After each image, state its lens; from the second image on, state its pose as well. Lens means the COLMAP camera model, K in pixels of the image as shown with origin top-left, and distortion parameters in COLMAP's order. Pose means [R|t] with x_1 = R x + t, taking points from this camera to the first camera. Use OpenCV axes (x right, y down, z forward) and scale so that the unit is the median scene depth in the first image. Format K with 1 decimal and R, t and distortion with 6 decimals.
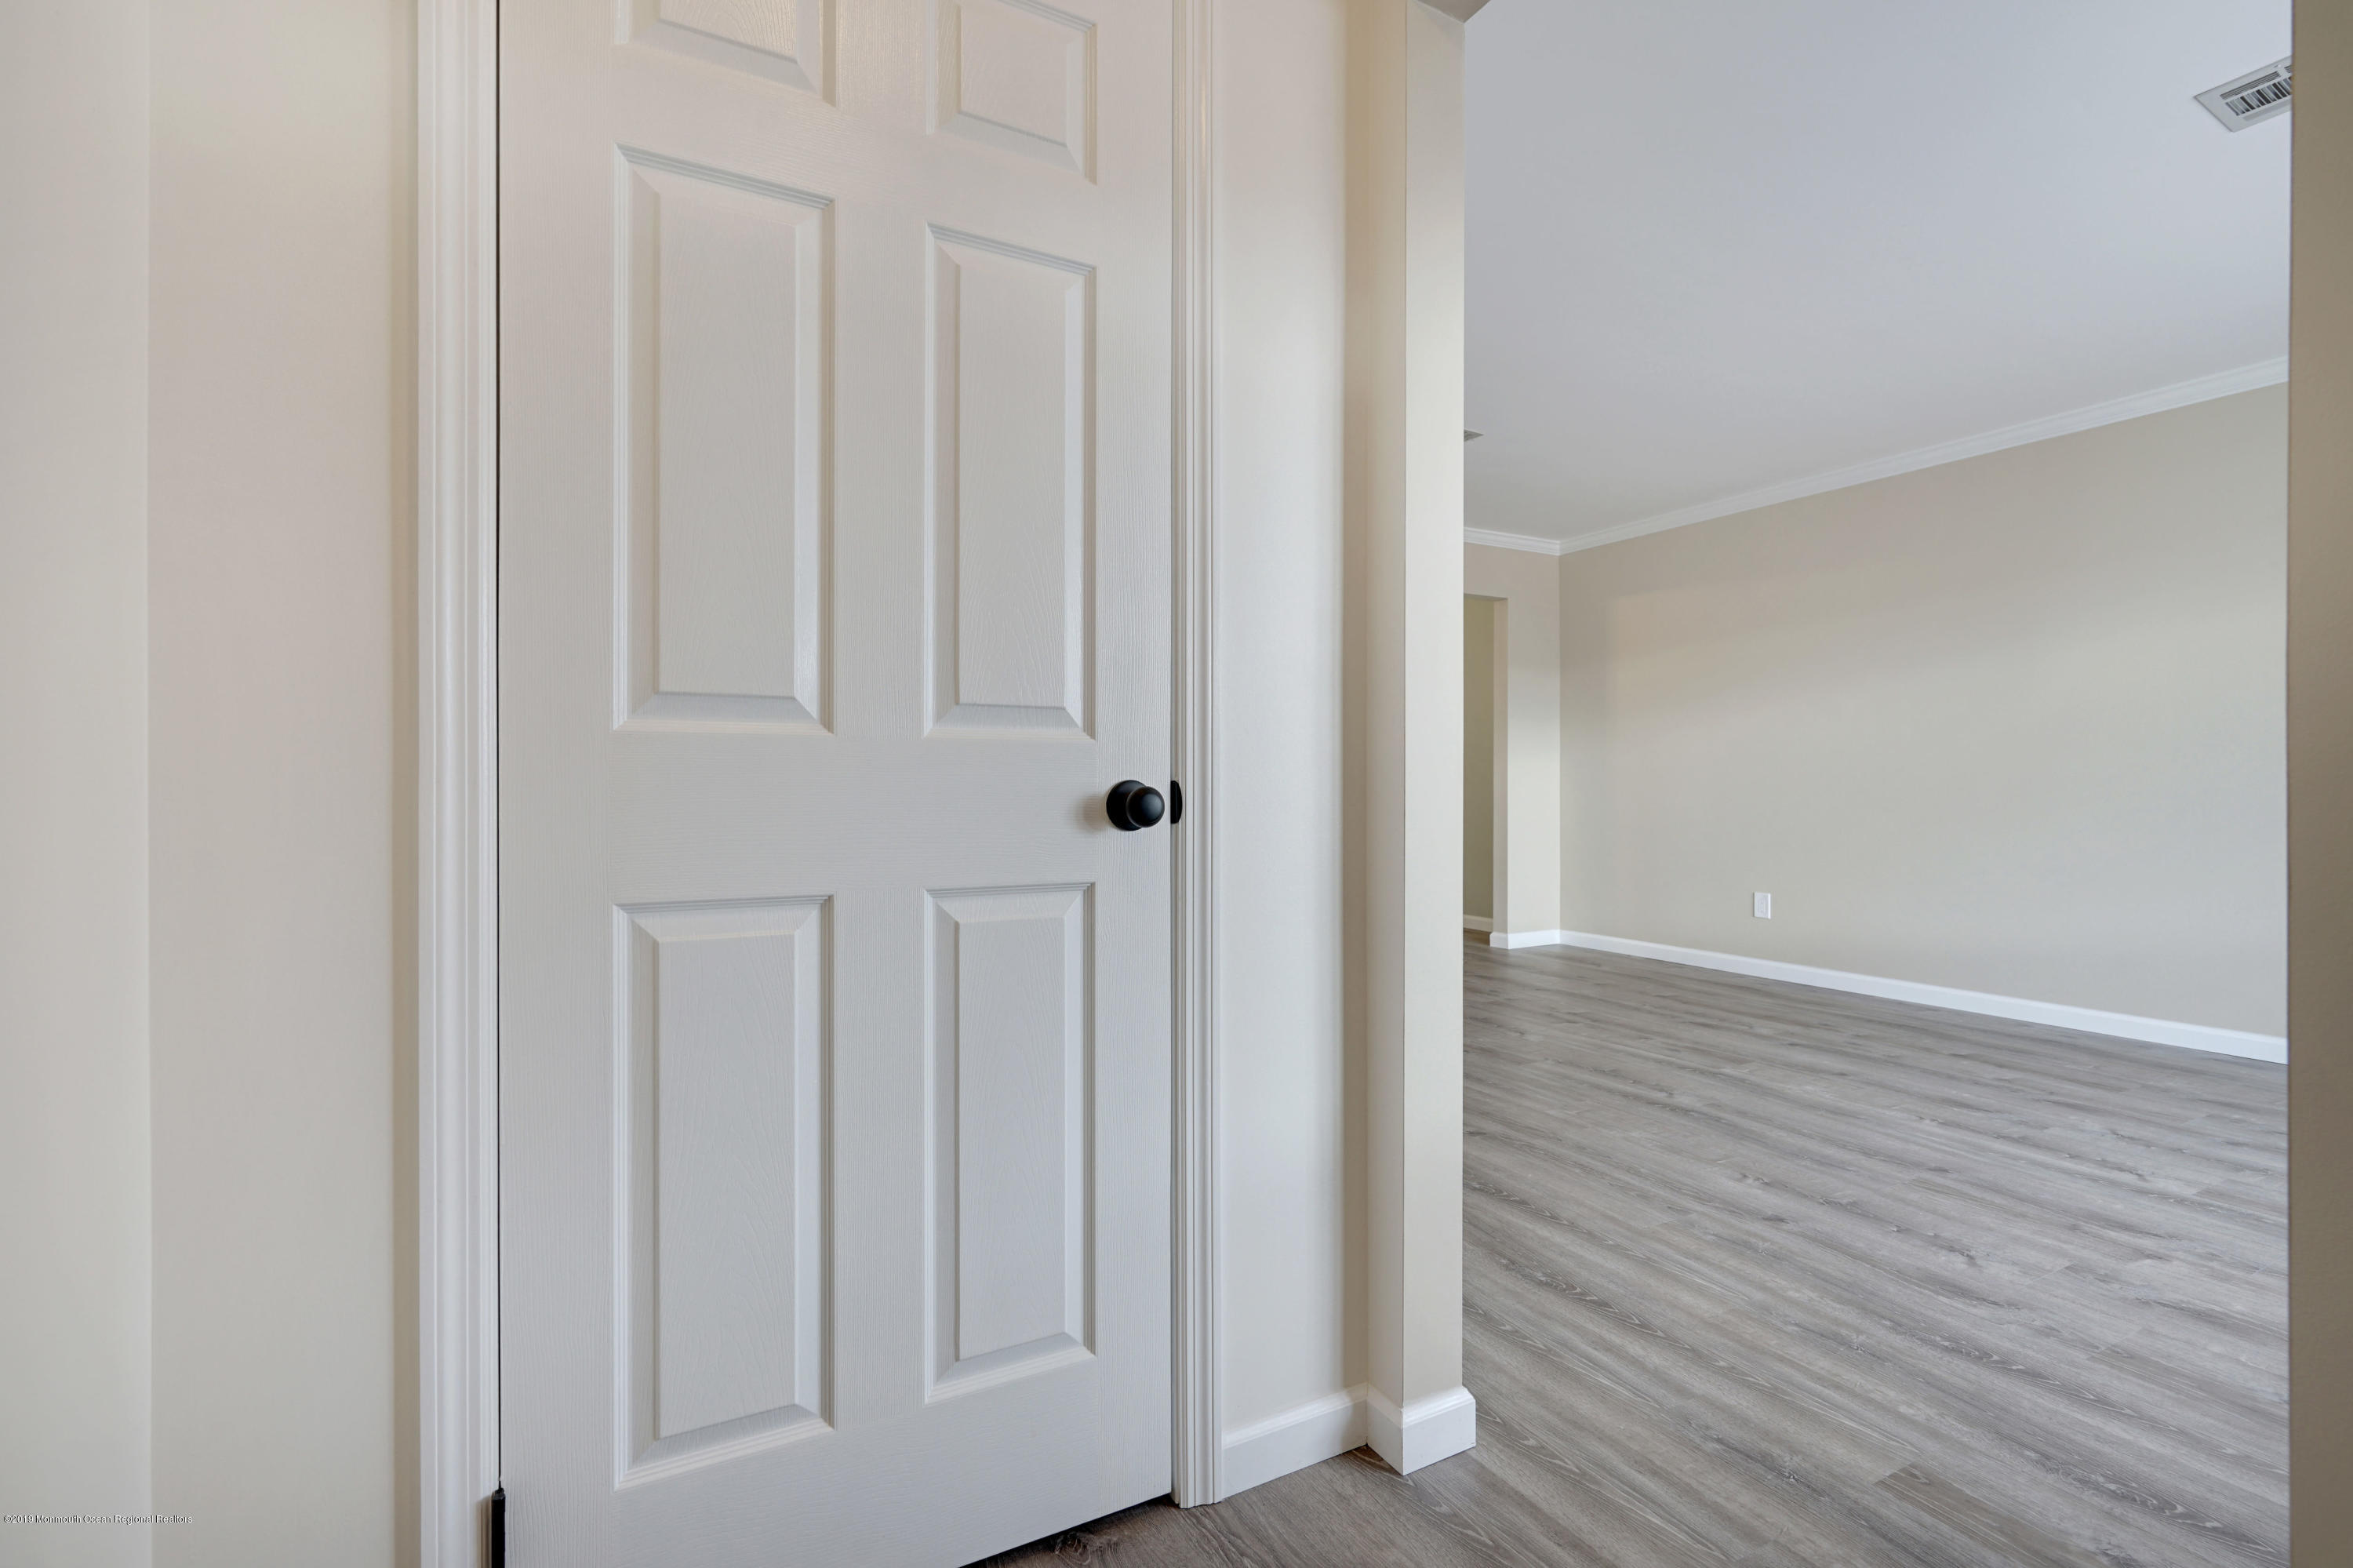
lens RADIAL K [[1062.2, 0, 1175.8], [0, 1062.2, 787.1], [0, 0, 1]] dist [-0.004325, 0.001281]
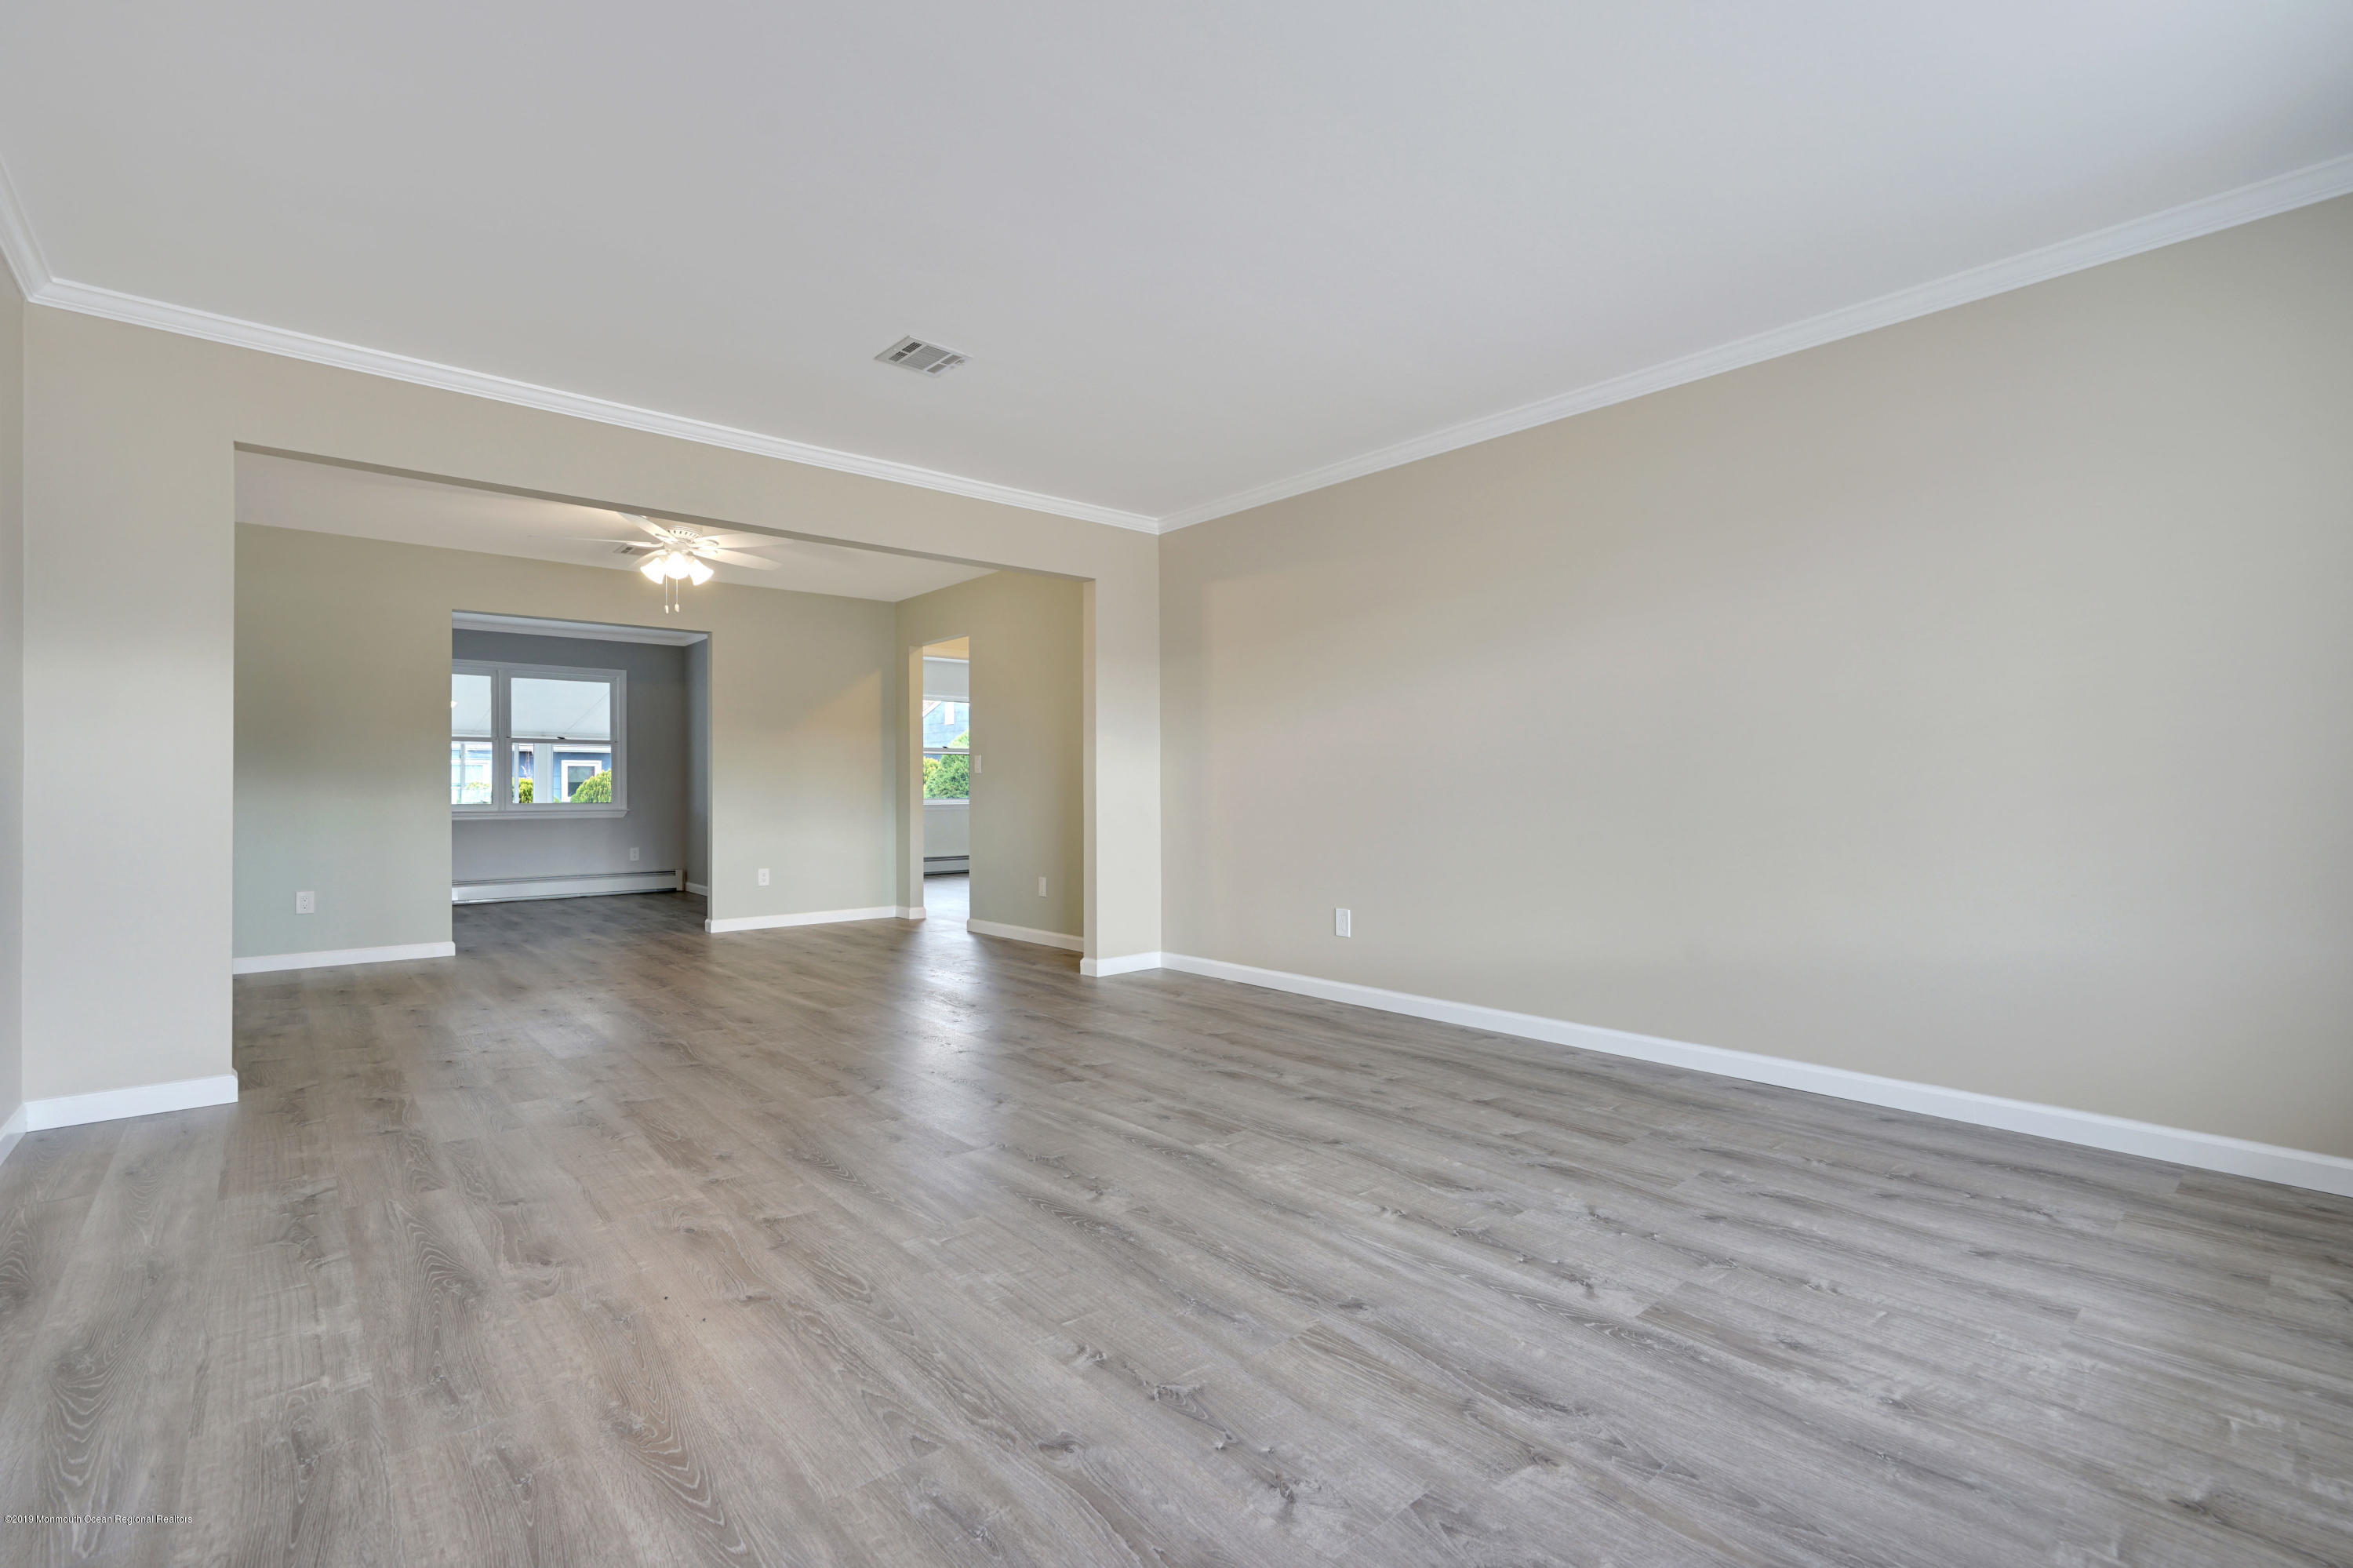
lens RADIAL K [[1062.2, 0, 1182.9], [0, 1062.2, 783.6], [0, 0, 1]] dist [-0.004325, 0.001281]
pose [[0.974769, -0.001476, 0.223210, 0.387607], [0.003628, 0.999951, -0.009228, 0.001451], [-0.223186, 0.009805, 0.974727, 0.262795]]
